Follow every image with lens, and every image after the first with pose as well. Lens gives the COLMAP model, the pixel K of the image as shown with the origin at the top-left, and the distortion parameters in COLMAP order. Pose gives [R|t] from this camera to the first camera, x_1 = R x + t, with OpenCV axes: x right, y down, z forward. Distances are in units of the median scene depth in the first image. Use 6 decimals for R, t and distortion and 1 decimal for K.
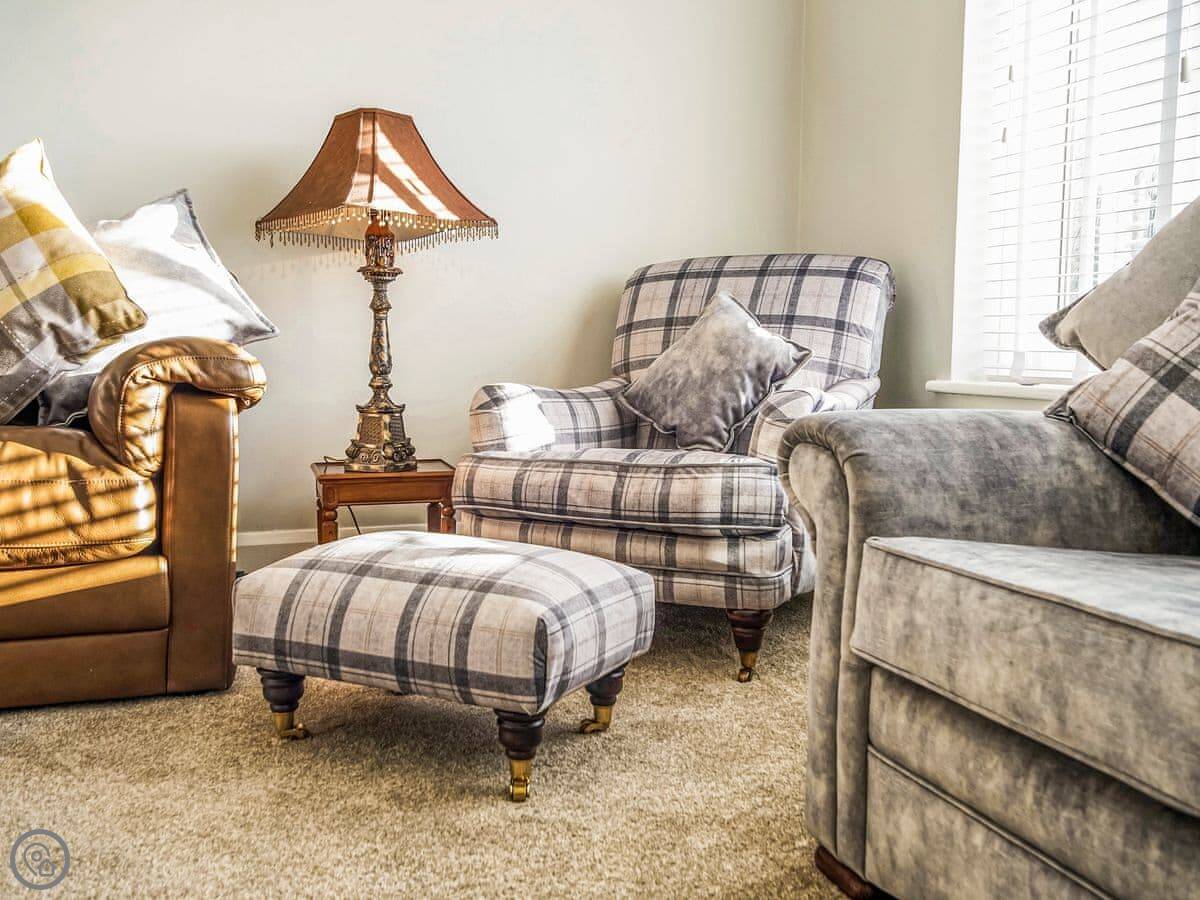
lens RADIAL K [[1110.4, 0, 600.0], [0, 1110.4, 450.0], [0, 0, 1]] dist [0.009760, -0.000681]
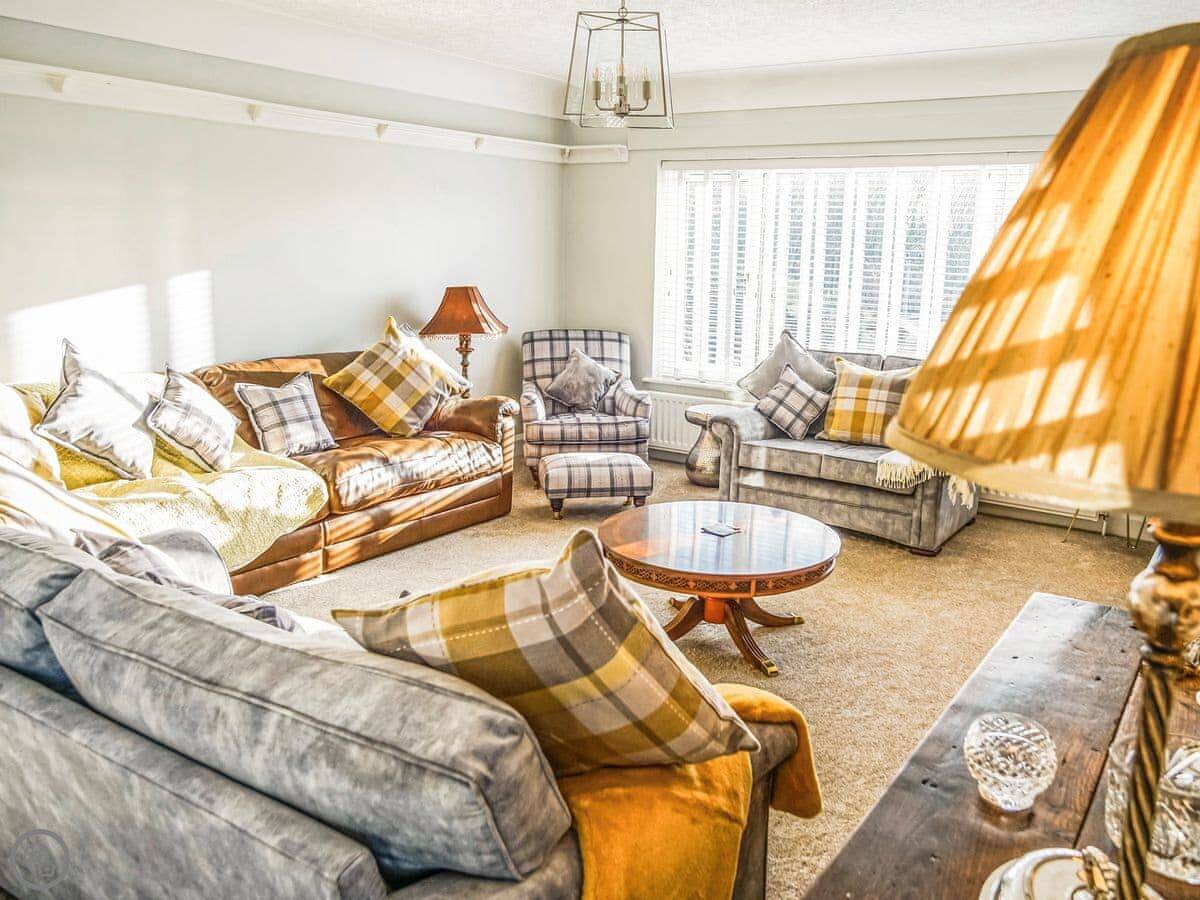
lens RADIAL K [[1110.4, 0, 600.0], [0, 1110.4, 450.0], [0, 0, 1]] dist [0.009760, -0.000681]
pose [[0.812269, -0.110084, 0.572801, -1.476240], [0.042089, 0.990531, 0.130681, -0.266036], [-0.581763, -0.082039, 0.809210, -1.249654]]
